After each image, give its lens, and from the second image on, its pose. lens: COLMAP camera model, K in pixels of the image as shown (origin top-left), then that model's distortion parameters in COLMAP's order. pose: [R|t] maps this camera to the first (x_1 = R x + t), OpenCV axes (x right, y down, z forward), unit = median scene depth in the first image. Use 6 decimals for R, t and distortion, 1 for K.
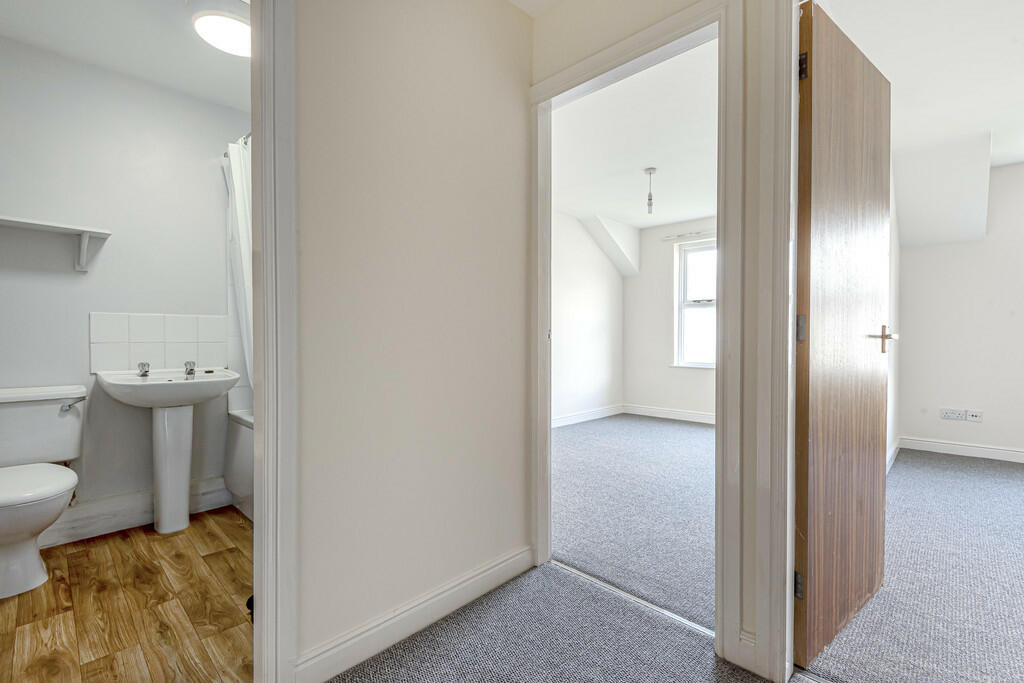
lens RADIAL K [[467.1, 0, 506.4], [0, 467.1, 339.6], [0, 0, 1]] dist [0.001810, -0.000534]
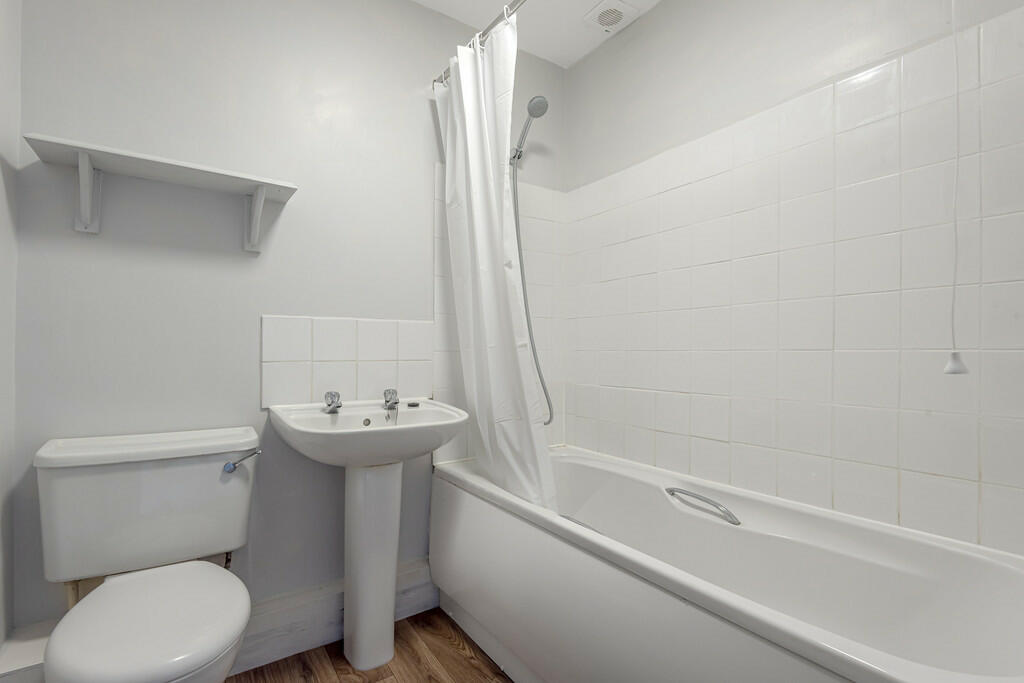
lens RADIAL K [[473.0, 0, 512.0], [0, 473.0, 341.5], [0, 0, 1]] dist [-0.002539, -0.000197]
pose [[0.981255, 0.001949, -0.192707, -0.410087], [-0.005786, 0.999796, -0.019351, -0.009454], [0.192629, 0.020103, 0.981066, 0.409470]]
